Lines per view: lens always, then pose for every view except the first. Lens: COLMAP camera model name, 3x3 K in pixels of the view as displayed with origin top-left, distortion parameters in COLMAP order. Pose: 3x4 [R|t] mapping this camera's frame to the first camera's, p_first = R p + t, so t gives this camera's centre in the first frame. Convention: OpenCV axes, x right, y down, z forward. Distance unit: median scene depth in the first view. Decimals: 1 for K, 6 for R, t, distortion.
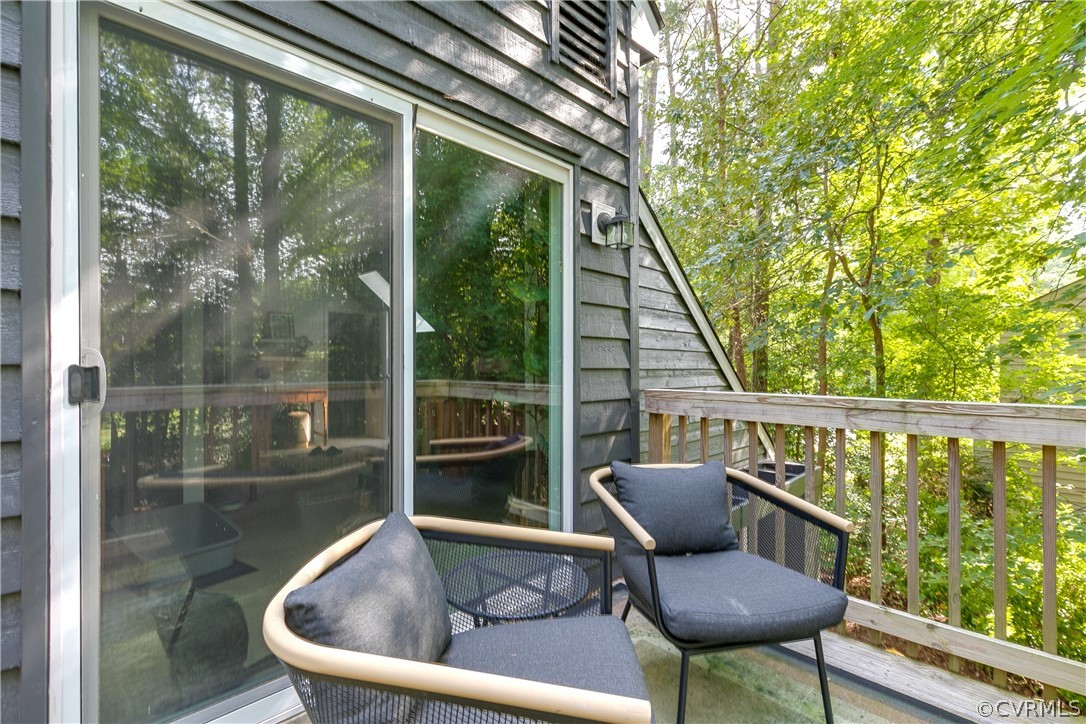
lens RADIAL K [[497.8, 0, 541.6], [0, 497.8, 364.2], [0, 0, 1]] dist [0.000099, -0.000055]
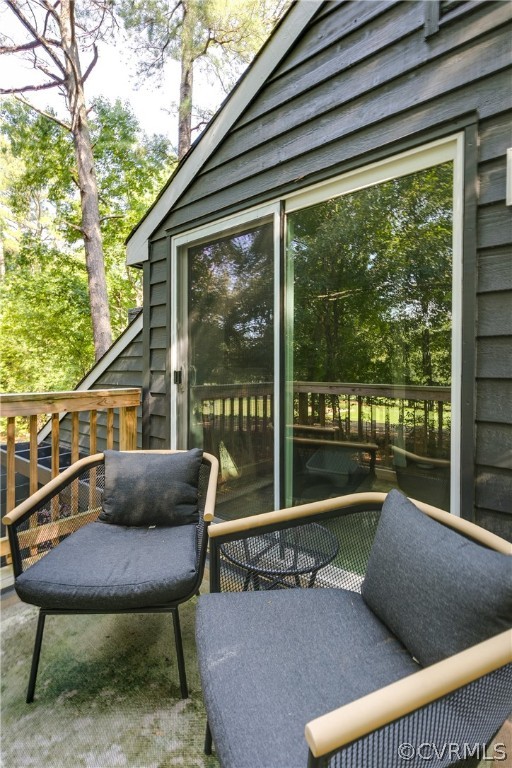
lens RADIAL K [[352.0, 0, 254.9], [0, 352.0, 379.4], [0, 0, 1]] dist [0.000099, -0.000055]
pose [[0.112545, 0.026462, -0.993294, 0.821108], [-0.009736, 0.999627, 0.025528, -0.003725], [0.993599, 0.006798, 0.112761, 0.807388]]
